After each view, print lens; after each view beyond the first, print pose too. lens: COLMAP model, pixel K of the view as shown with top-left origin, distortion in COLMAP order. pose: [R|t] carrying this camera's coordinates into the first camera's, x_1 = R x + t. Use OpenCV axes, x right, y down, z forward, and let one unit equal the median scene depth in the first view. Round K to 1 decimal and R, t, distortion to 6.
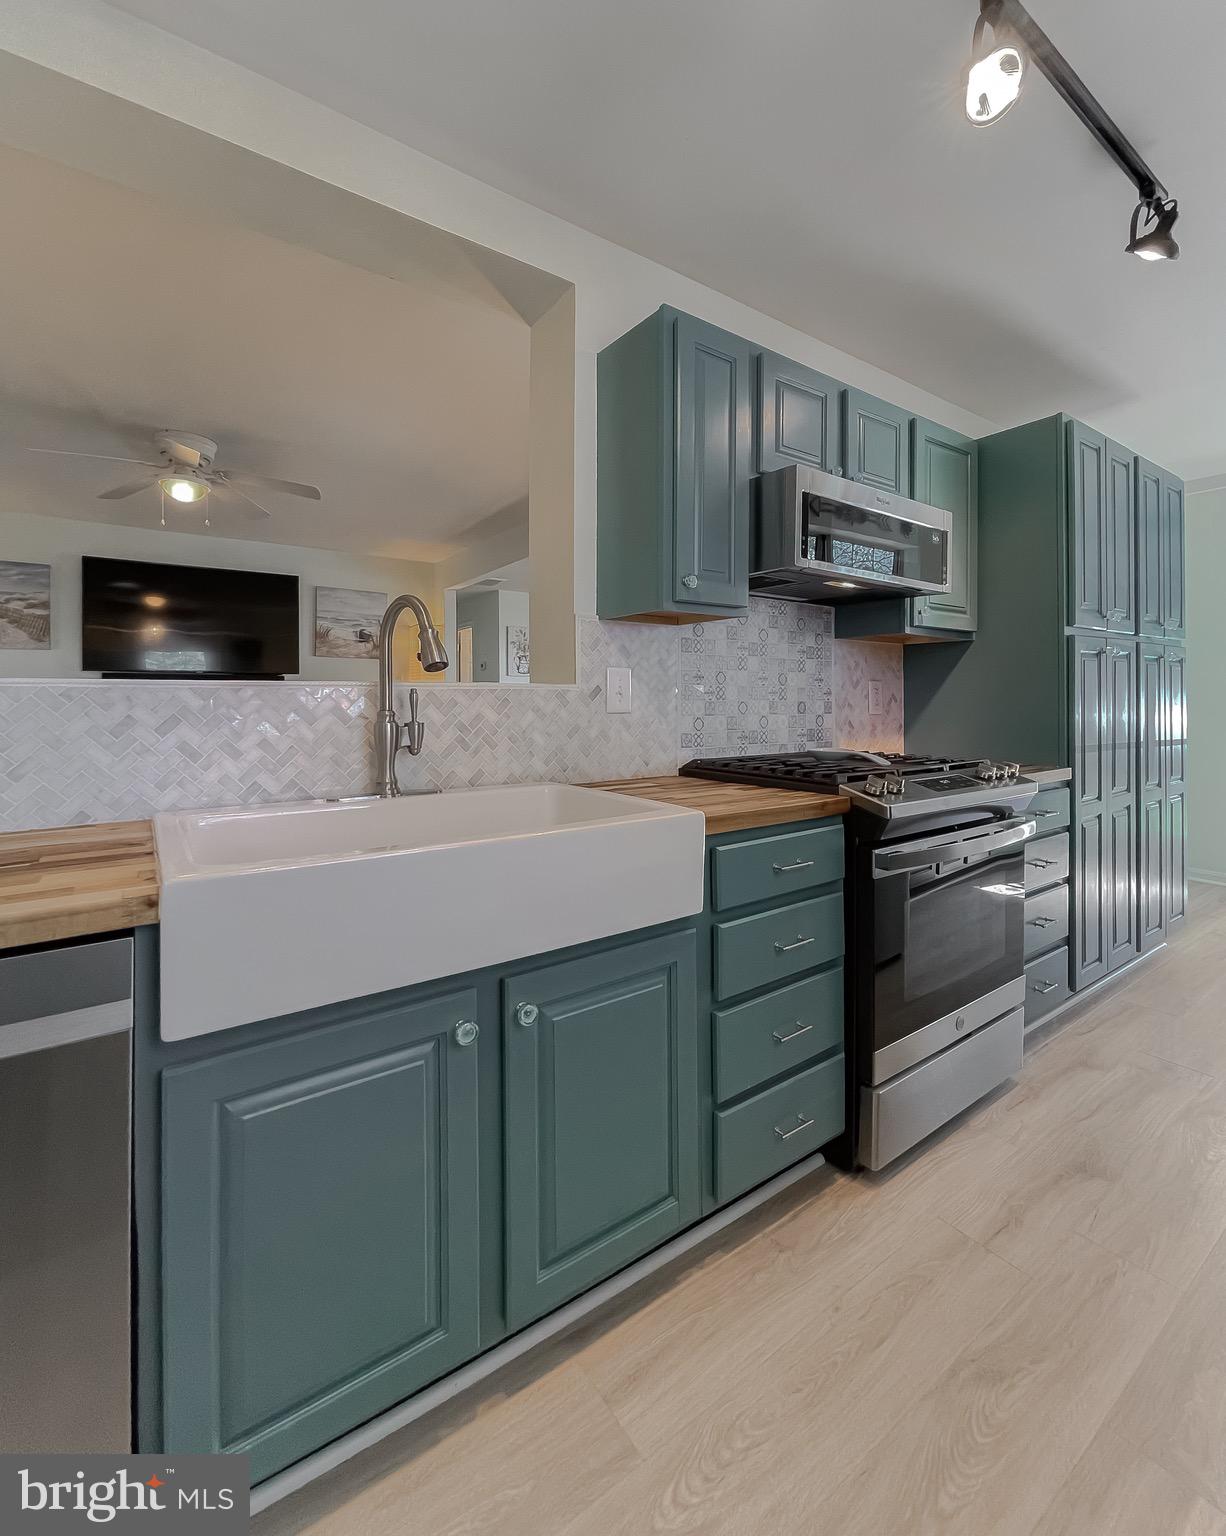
lens RADIAL K [[669.4, 0, 606.5], [0, 669.4, 706.3], [0, 0, 1]] dist [-0.001125, 0.000071]
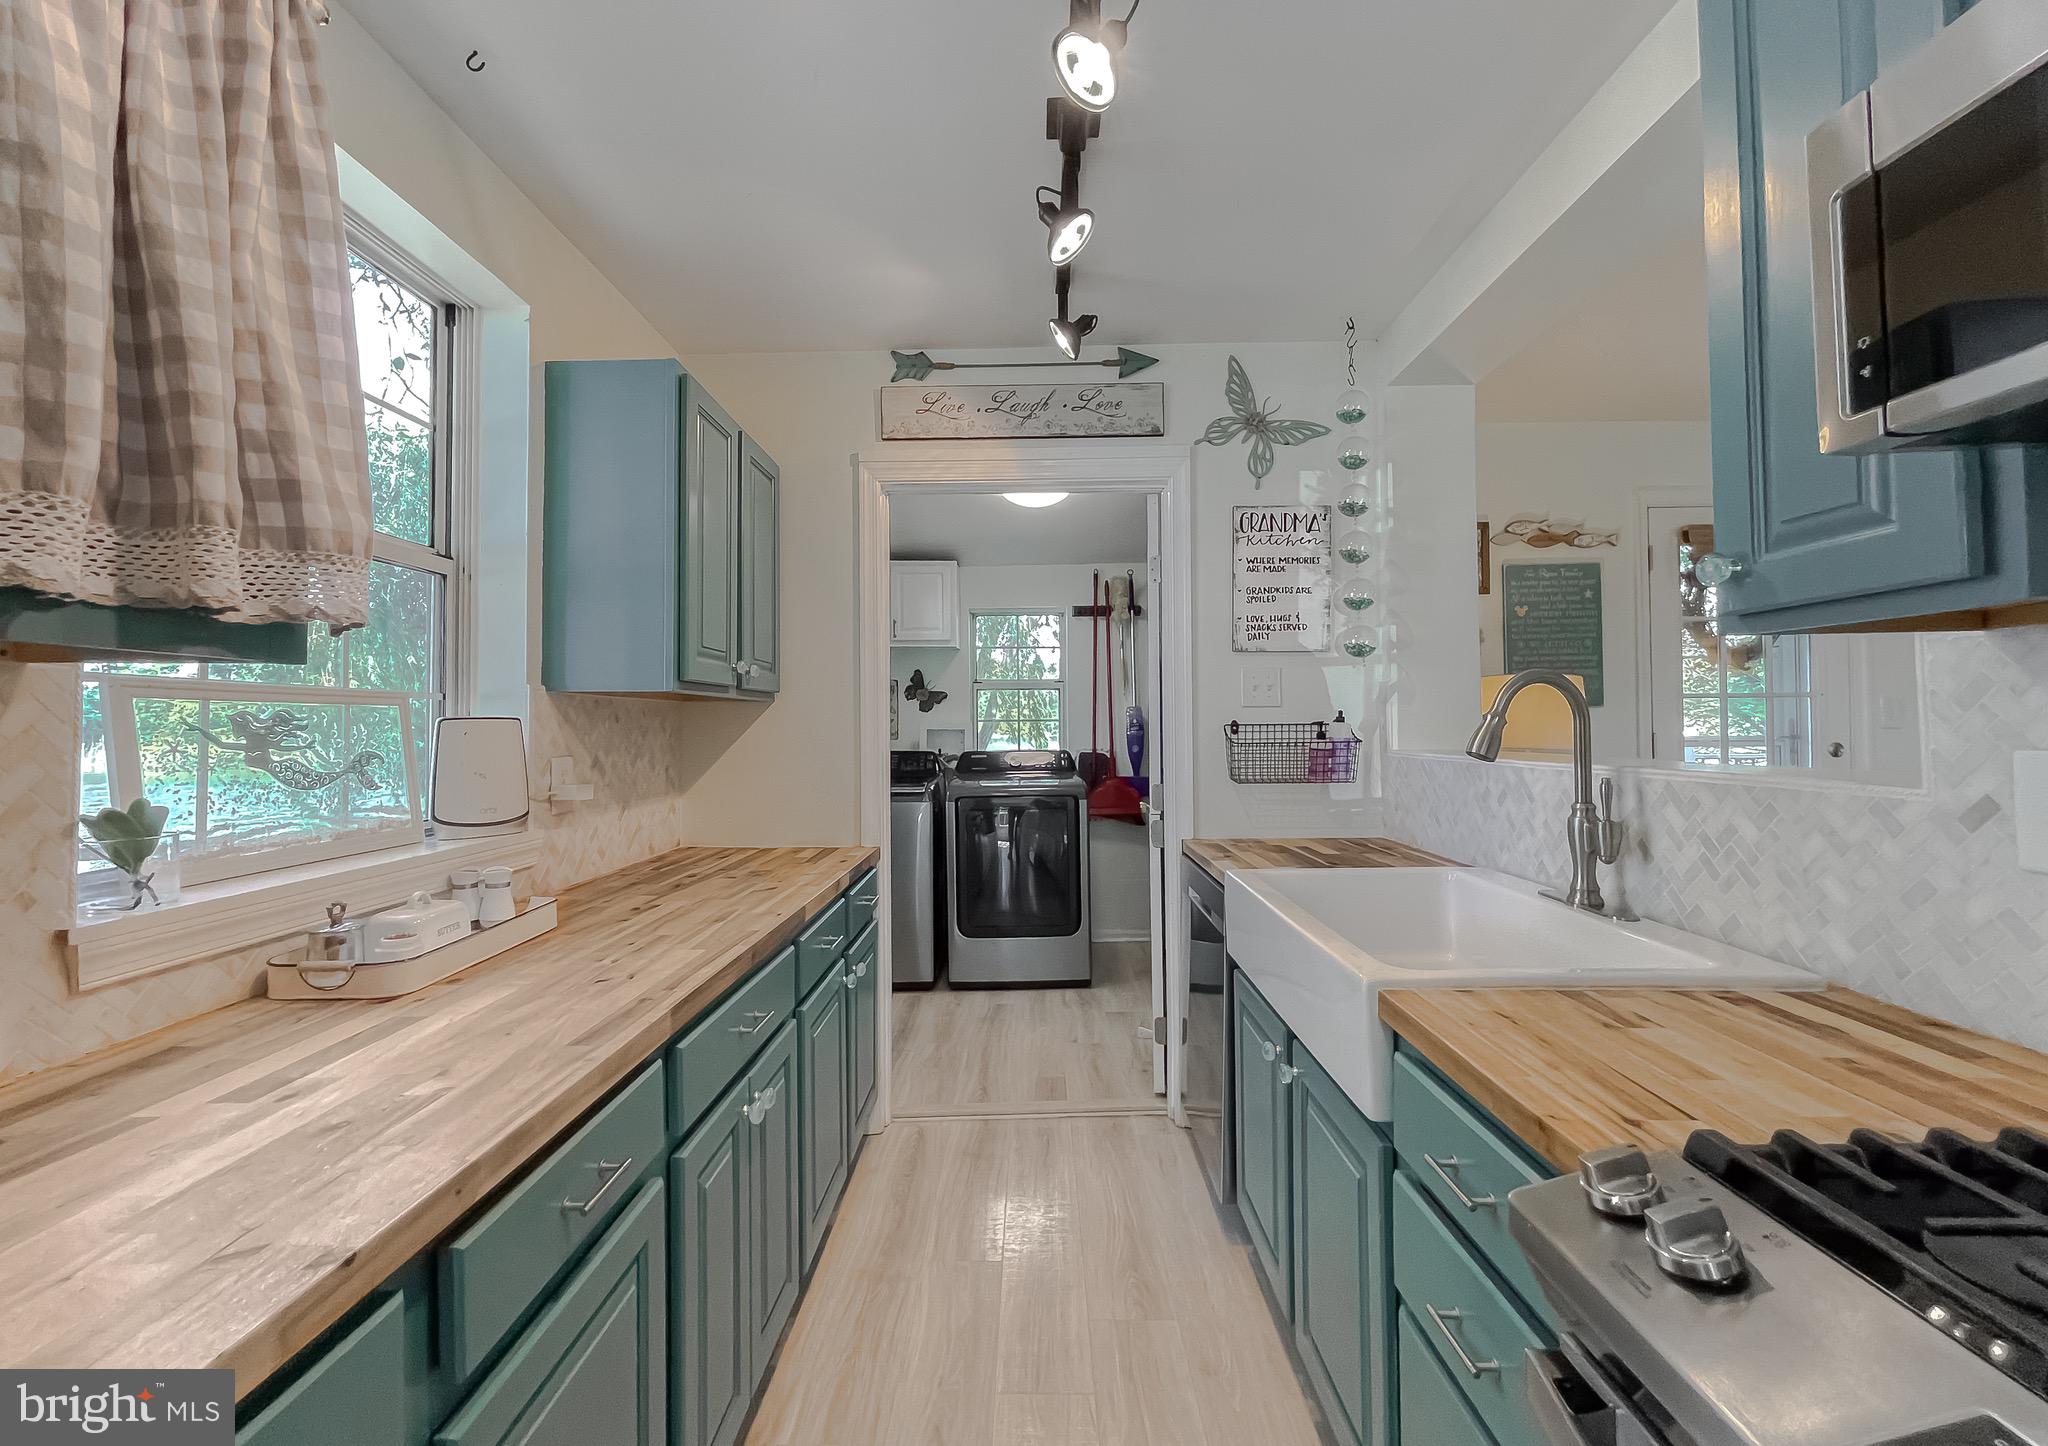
lens RADIAL K [[850.4, 0, 1012.6], [0, 850.4, 714.7], [0, 0, 1]] dist [0.003405, -0.000055]
pose [[-0.601646, 0.000237, -0.798763, 0.712785], [0.008856, 0.999940, -0.006373, -0.077733], [0.798714, -0.010908, -0.601612, 0.806061]]
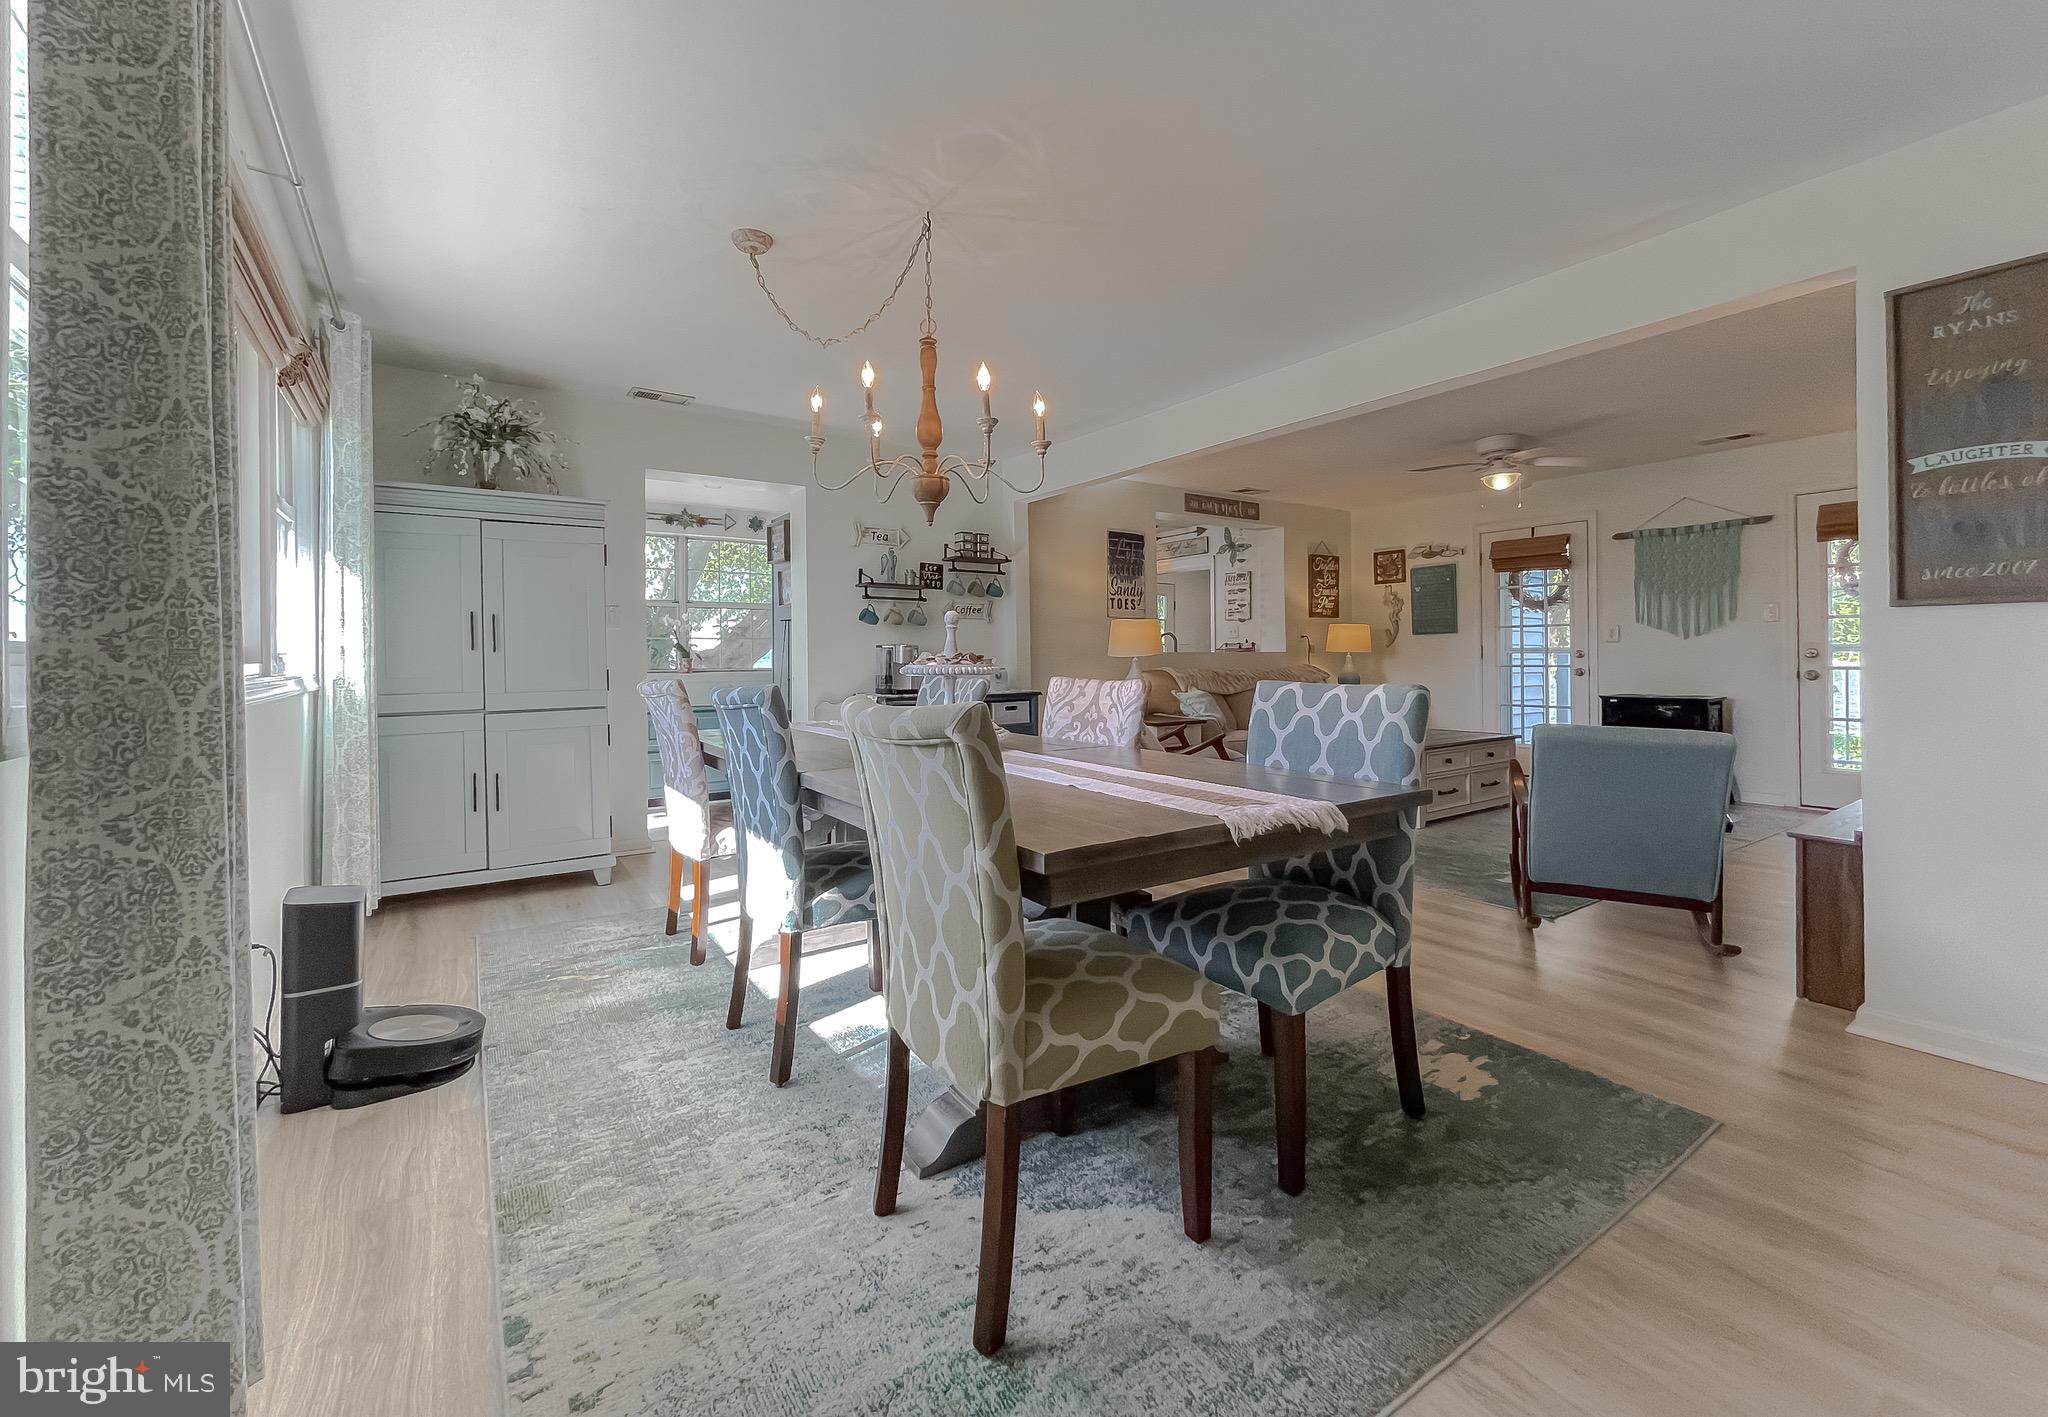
lens RADIAL K [[840.5, 0, 1019.2], [0, 840.5, 654.3], [0, 0, 1]] dist [0.000432, -0.000141]
pose [[-0.999818, 0.015821, 0.010615, 0.401805], [0.015821, 0.999875, -0.000059, -0.032940], [-0.010614, 0.000109, -0.999944, 4.400015]]
